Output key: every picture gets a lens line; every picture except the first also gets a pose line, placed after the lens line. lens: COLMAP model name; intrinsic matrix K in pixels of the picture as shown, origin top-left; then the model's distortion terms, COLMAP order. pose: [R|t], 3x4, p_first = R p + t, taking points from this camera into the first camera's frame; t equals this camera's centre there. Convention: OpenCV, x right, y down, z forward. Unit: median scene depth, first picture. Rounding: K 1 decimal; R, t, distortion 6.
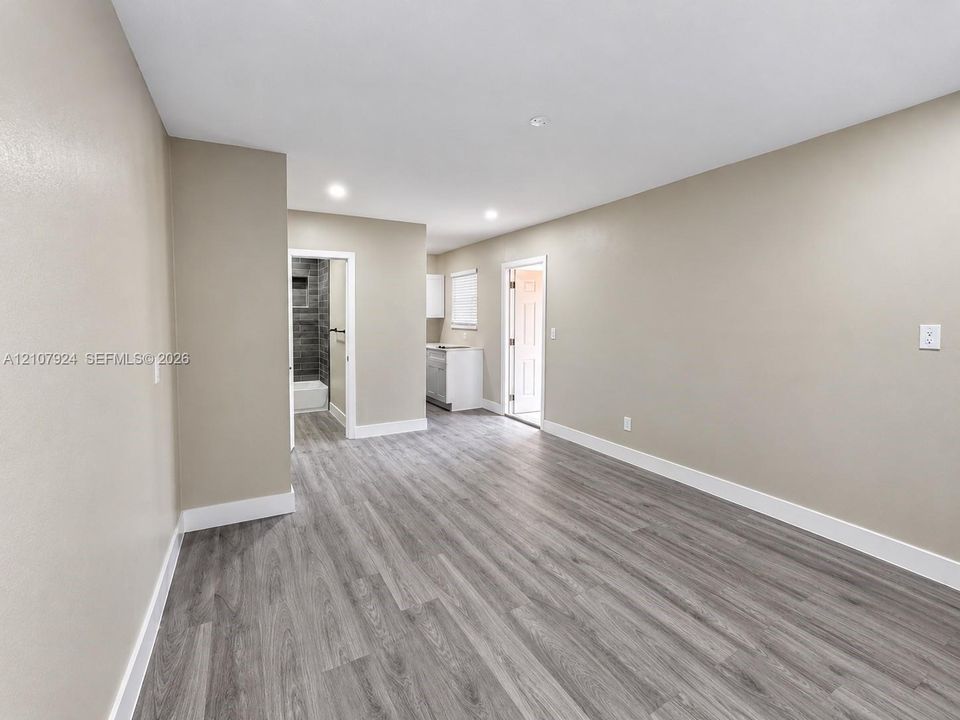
lens RADIAL K [[422.8, 0, 481.6], [0, 422.8, 332.1], [0, 0, 1]] dist [-0.000627, -0.000175]
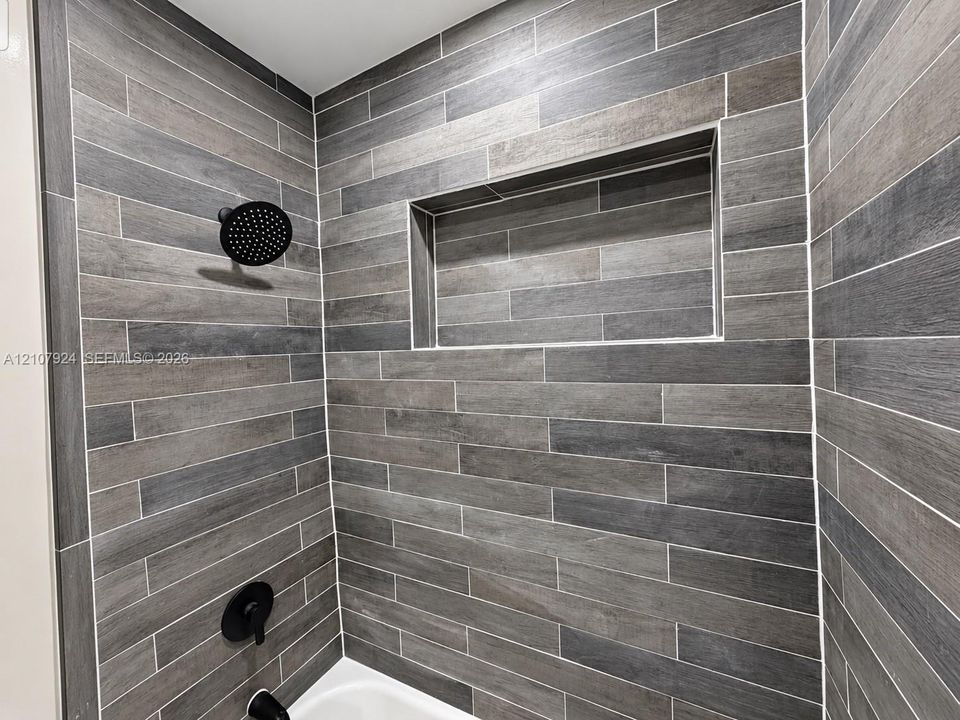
lens RADIAL K [[382.9, 0, 480.0], [0, 382.9, 360.0], [0, 0, 1]] dist [0.001760, 0.000112]
pose [[0.543972, -0.001113, -0.839103, -0.367706], [0.006641, 0.999974, 0.002979, -0.057397], [0.839077, -0.007193, 0.543965, 0.917653]]
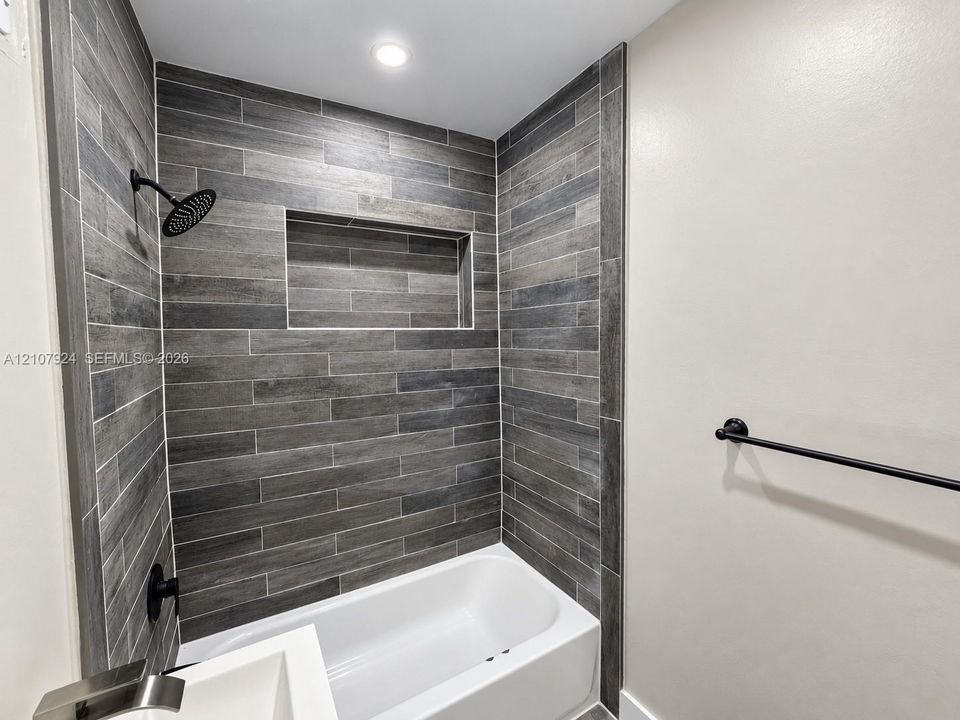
lens RADIAL K [[407.0, 0, 479.5], [0, 407.0, 351.9], [0, 0, 1]] dist [-0.001936, -0.000296]
pose [[0.999759, -0.021718, 0.003342, -0.430066], [0.021698, 0.999747, 0.005884, -0.047087], [-0.003469, -0.005810, 0.999977, 0.743749]]
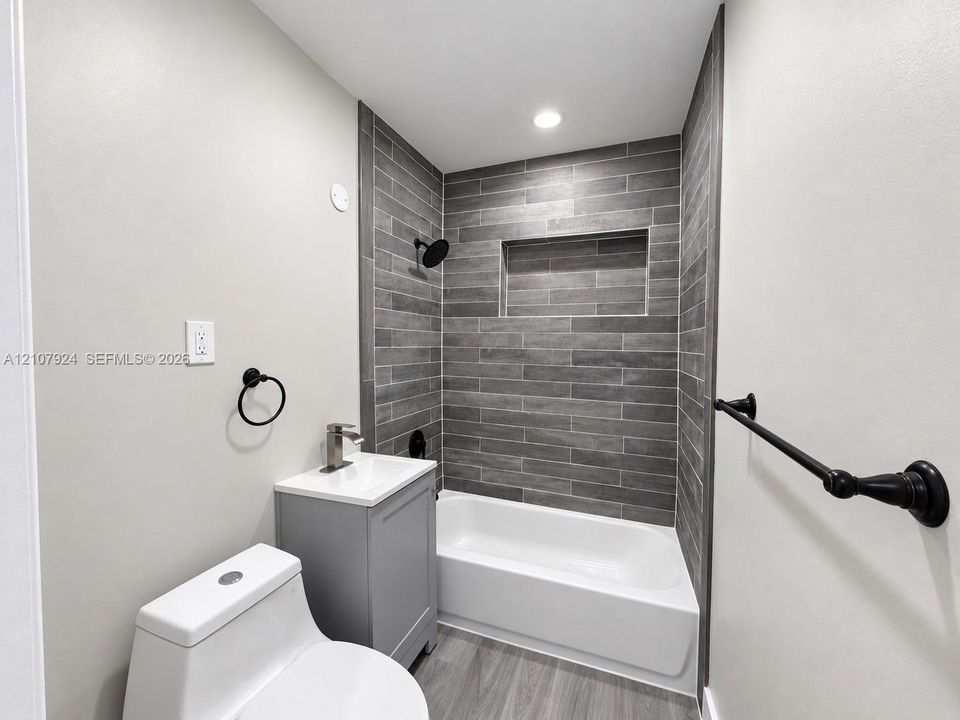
lens RADIAL K [[385.1, 0, 482.0], [0, 385.1, 356.9], [0, 0, 1]] dist [0.000060, 0.000002]
pose [[0.634651, 0.023270, -0.772449, -0.269472], [-0.036998, 0.999315, -0.000293, -0.022819], [0.771913, 0.028765, 0.635077, 0.746155]]
